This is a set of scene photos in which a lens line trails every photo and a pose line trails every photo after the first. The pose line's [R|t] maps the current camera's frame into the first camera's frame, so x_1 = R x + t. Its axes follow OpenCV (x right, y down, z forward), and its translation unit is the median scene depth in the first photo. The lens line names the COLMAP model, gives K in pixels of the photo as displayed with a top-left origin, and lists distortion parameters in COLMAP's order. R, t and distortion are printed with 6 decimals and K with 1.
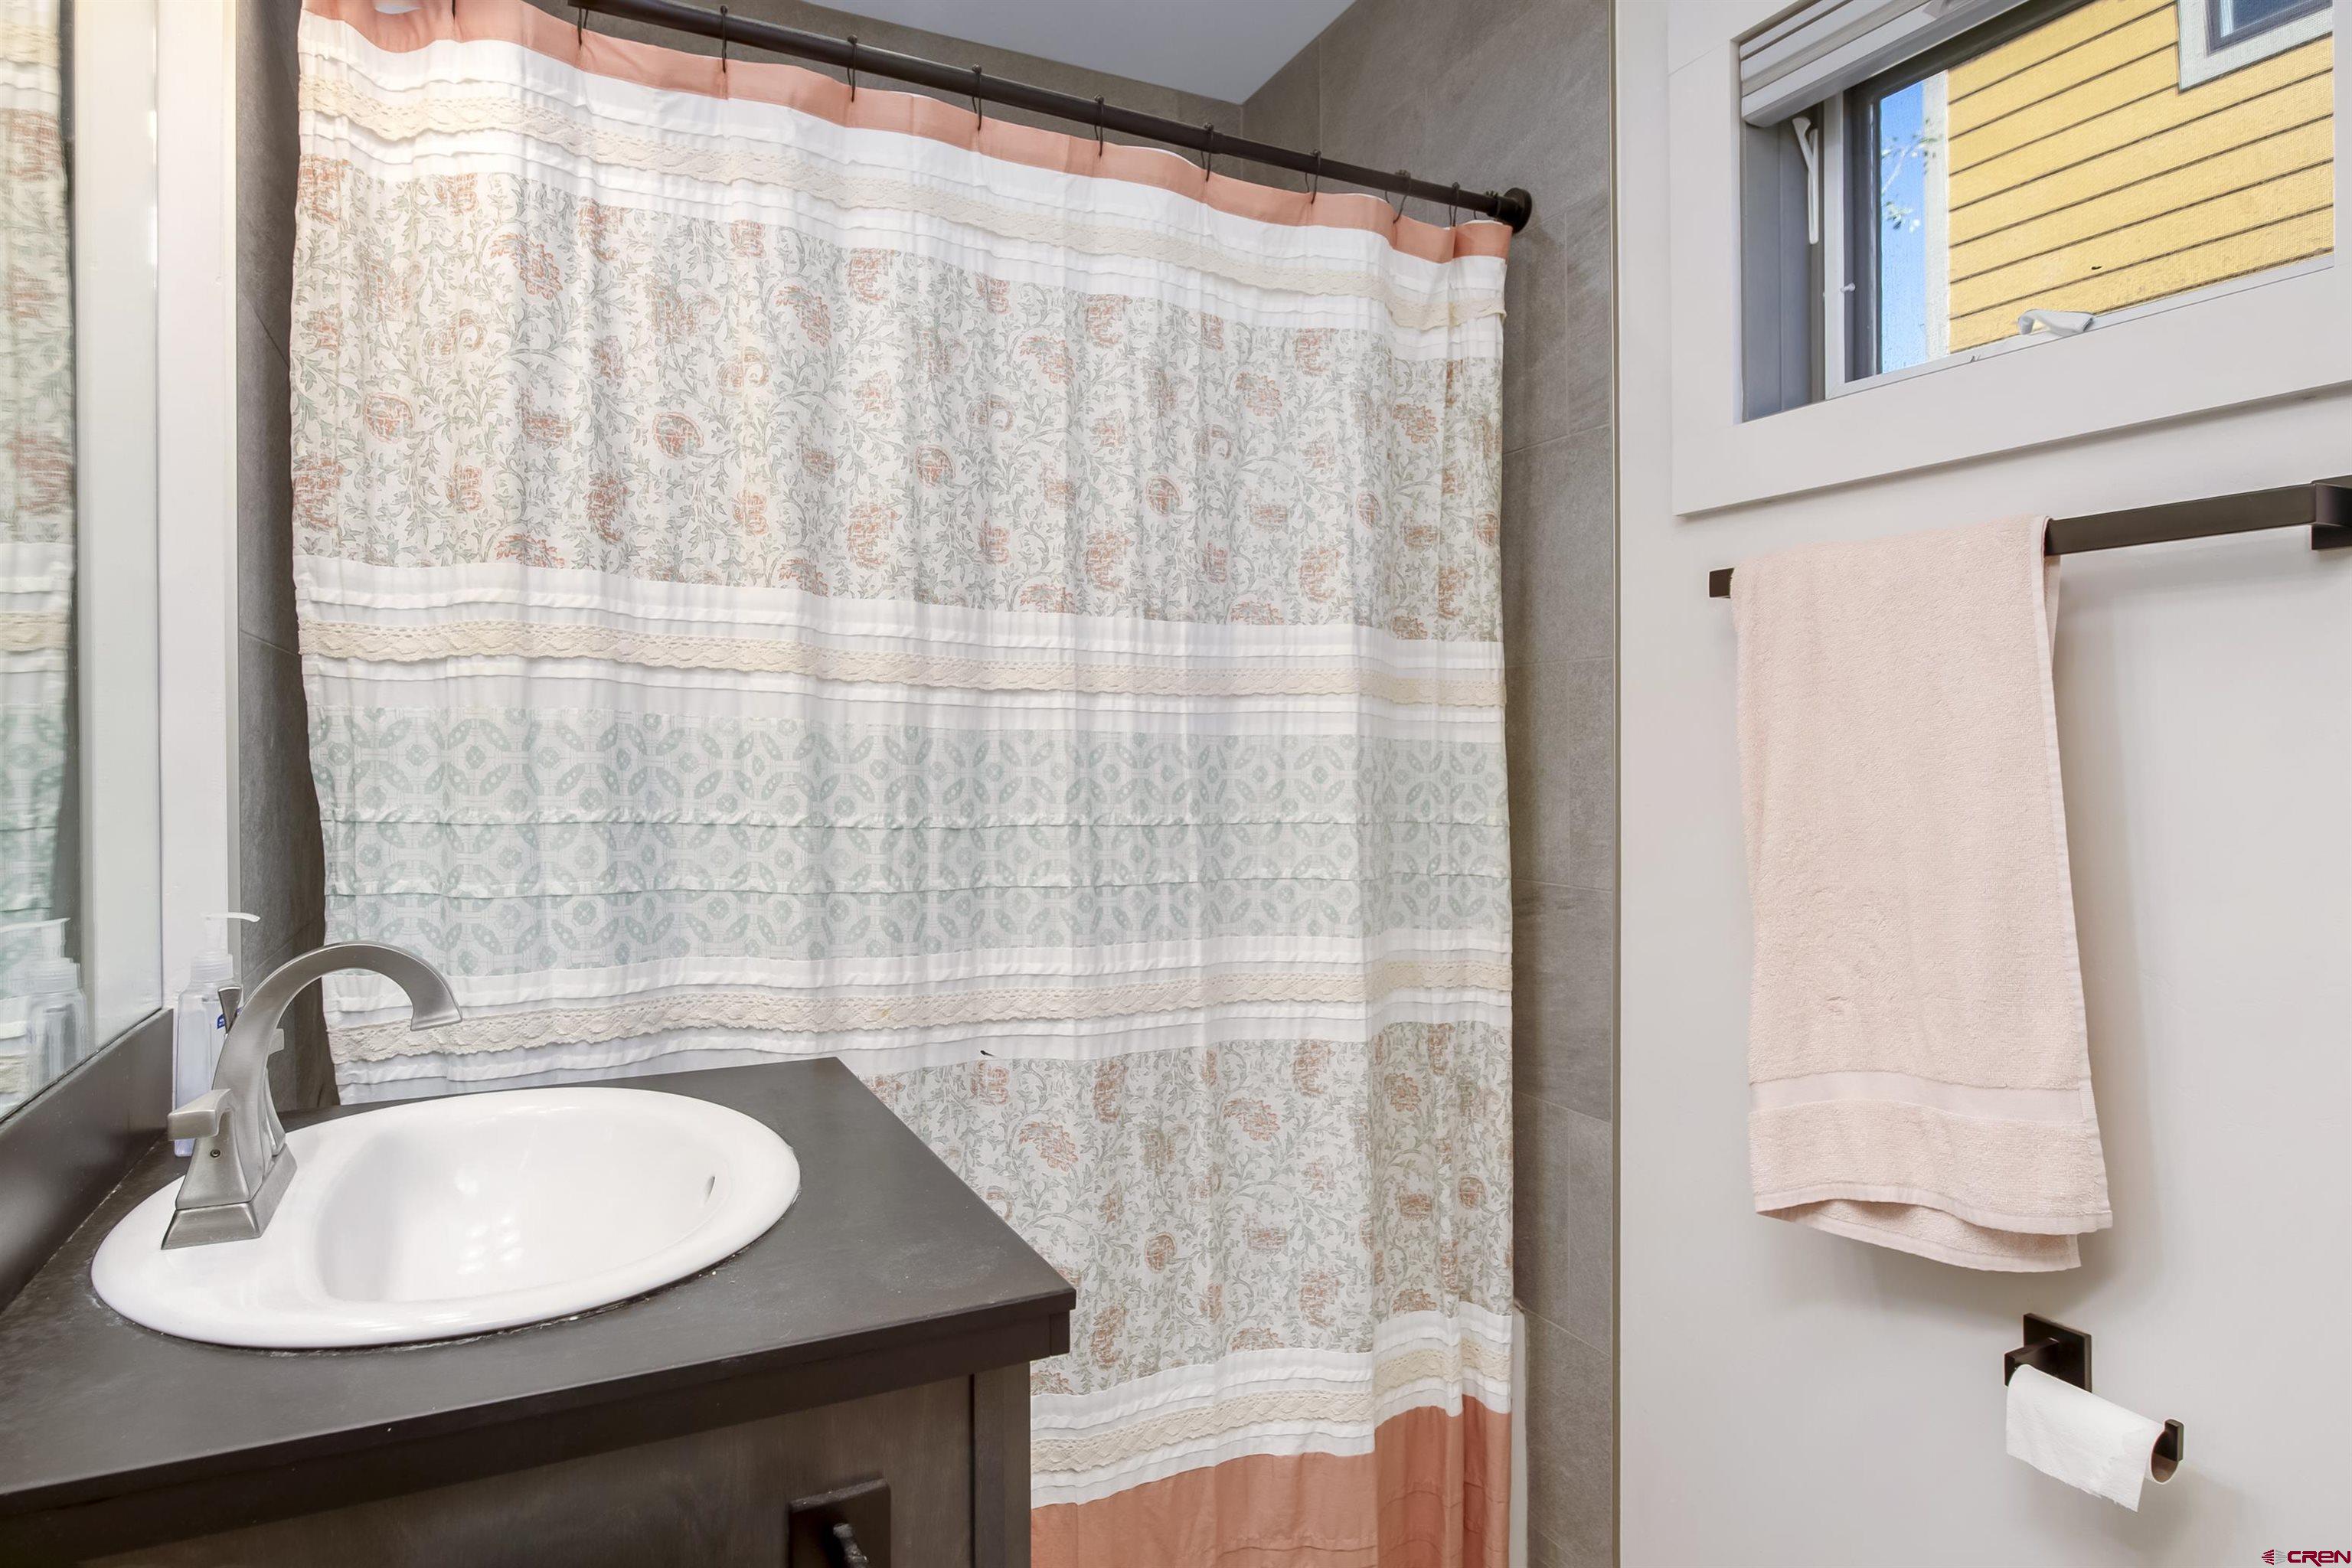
lens RADIAL K [[1335.1, 0, 1174.5], [0, 1335.1, 766.2], [0, 0, 1]] dist [-0.015169, 0.000326]
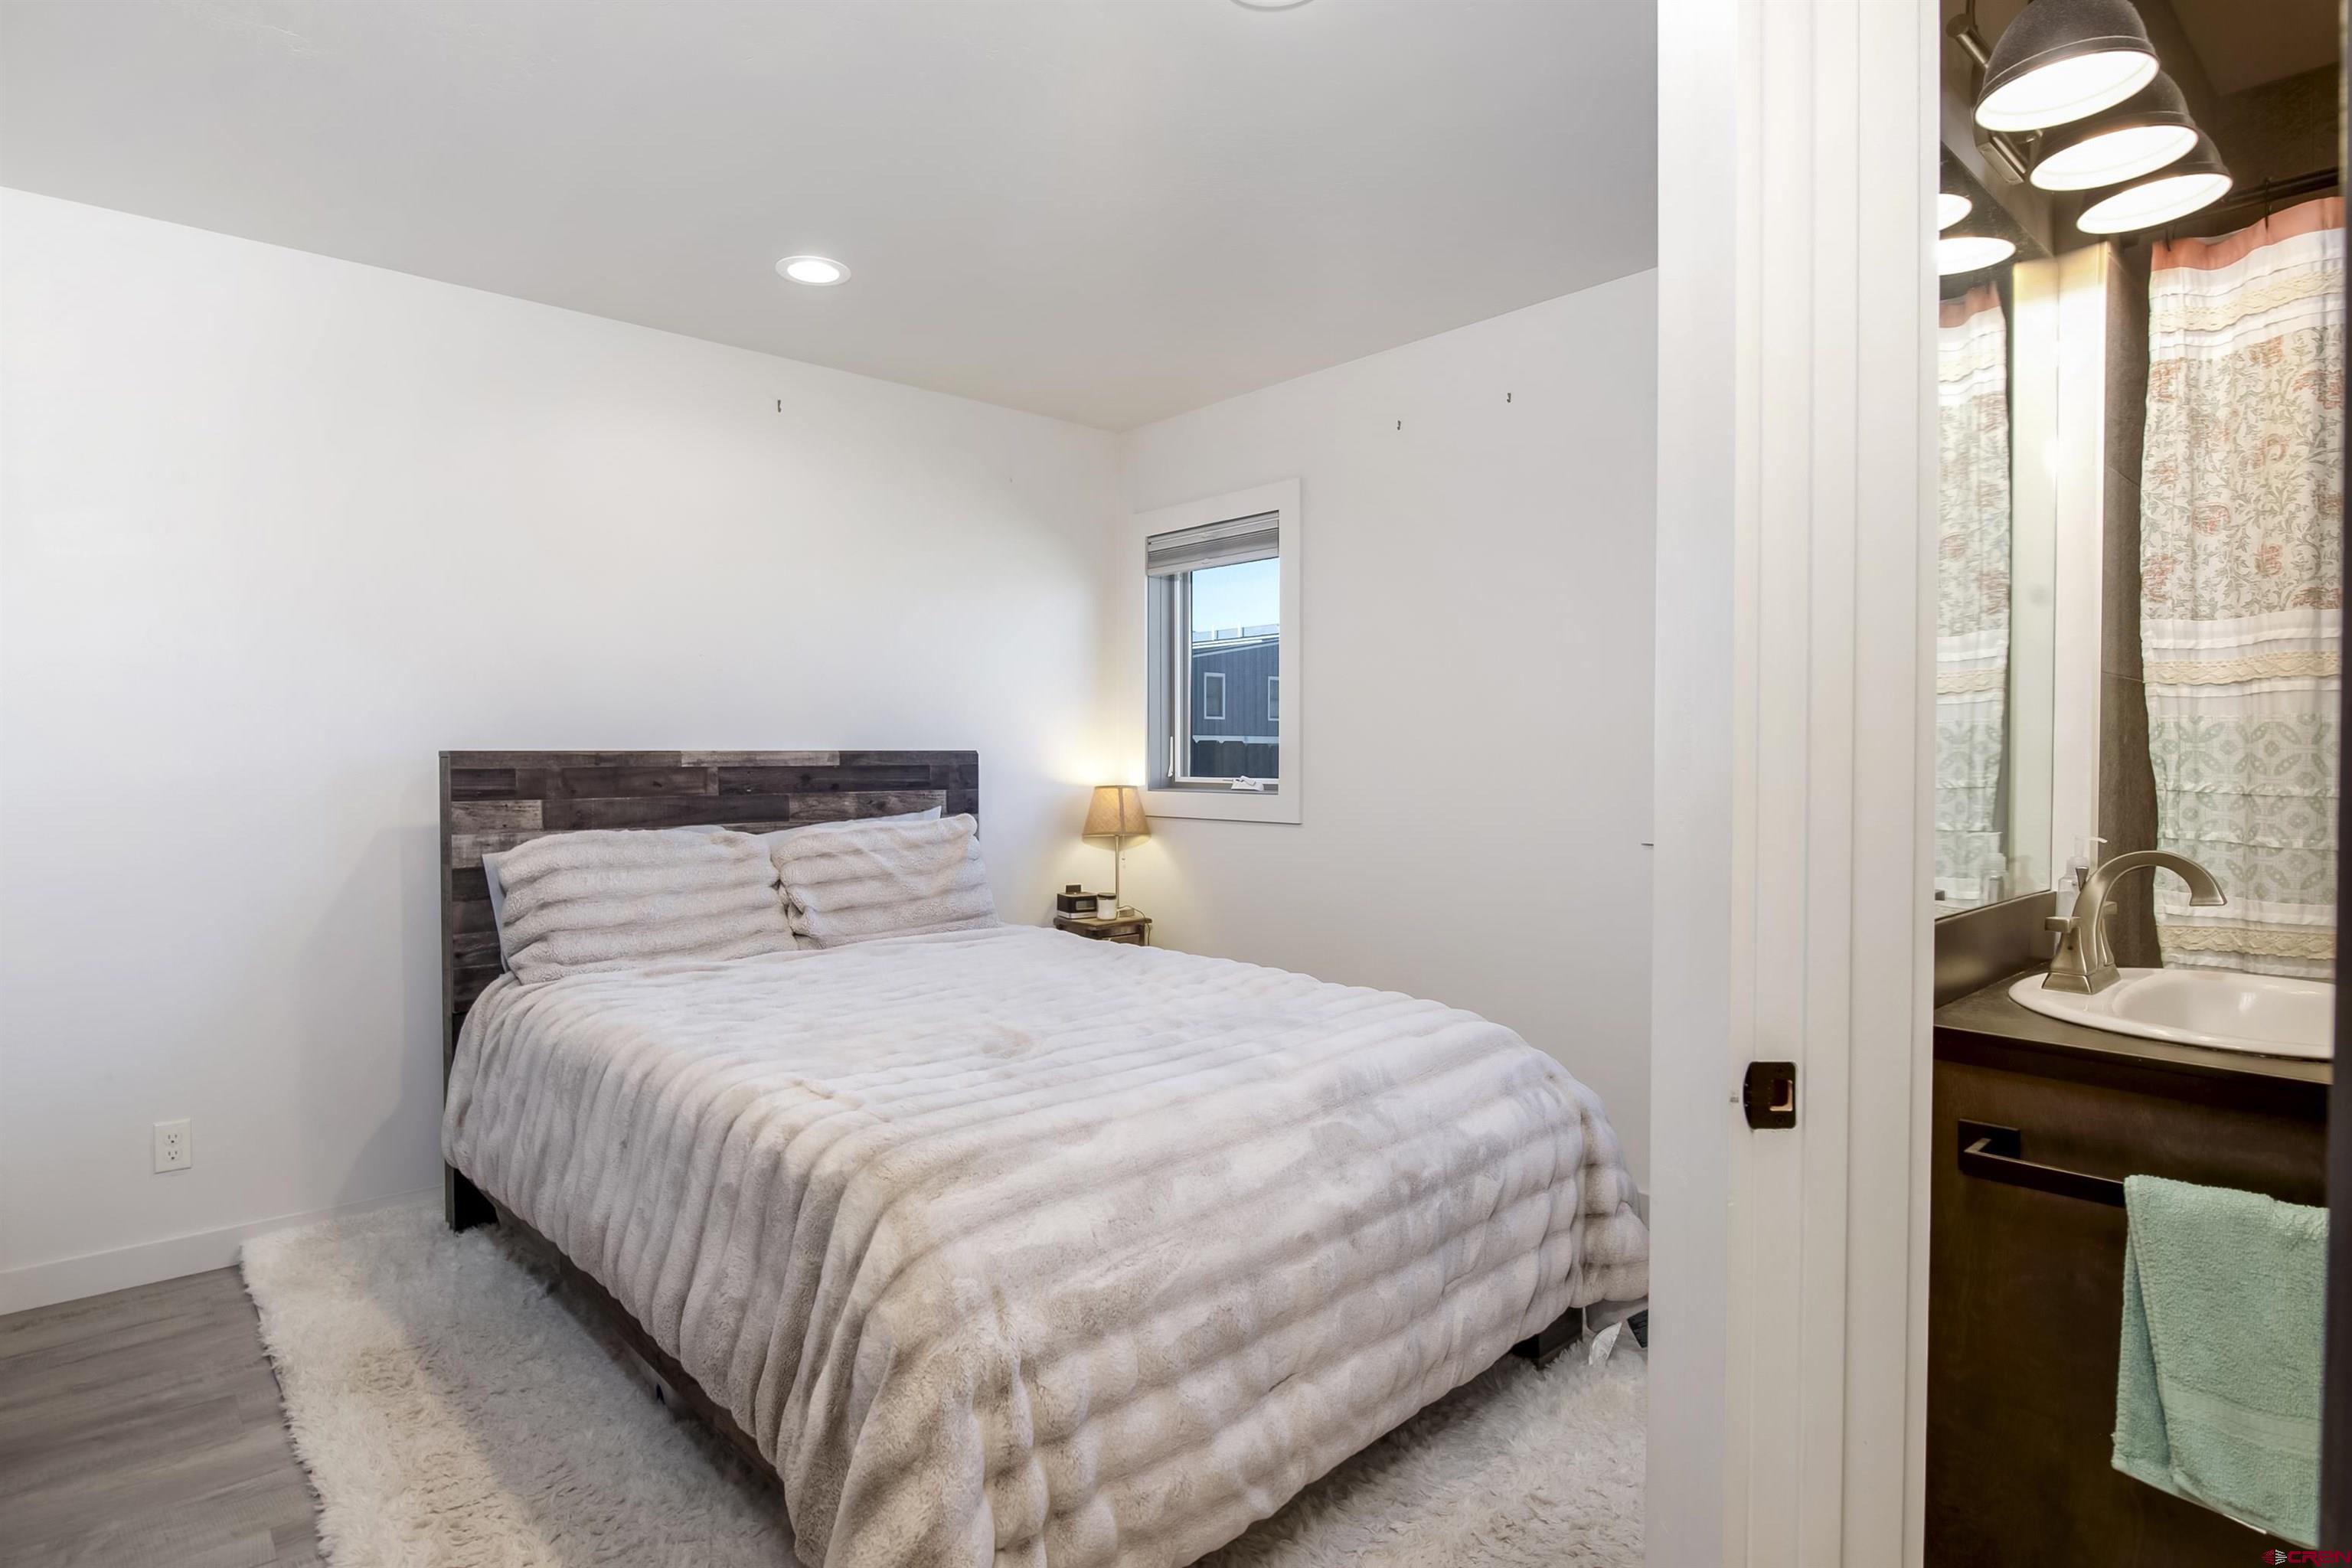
lens RADIAL K [[1231.7, 0, 1174.5], [0, 1231.7, 769.4], [0, 0, 1]] dist [-0.000255, -0.000192]
pose [[0.278764, 0.013949, -0.960258, 0.414614], [-0.017030, 0.999809, 0.009580, 0.022928], [0.960208, 0.013683, 0.278949, -0.498487]]
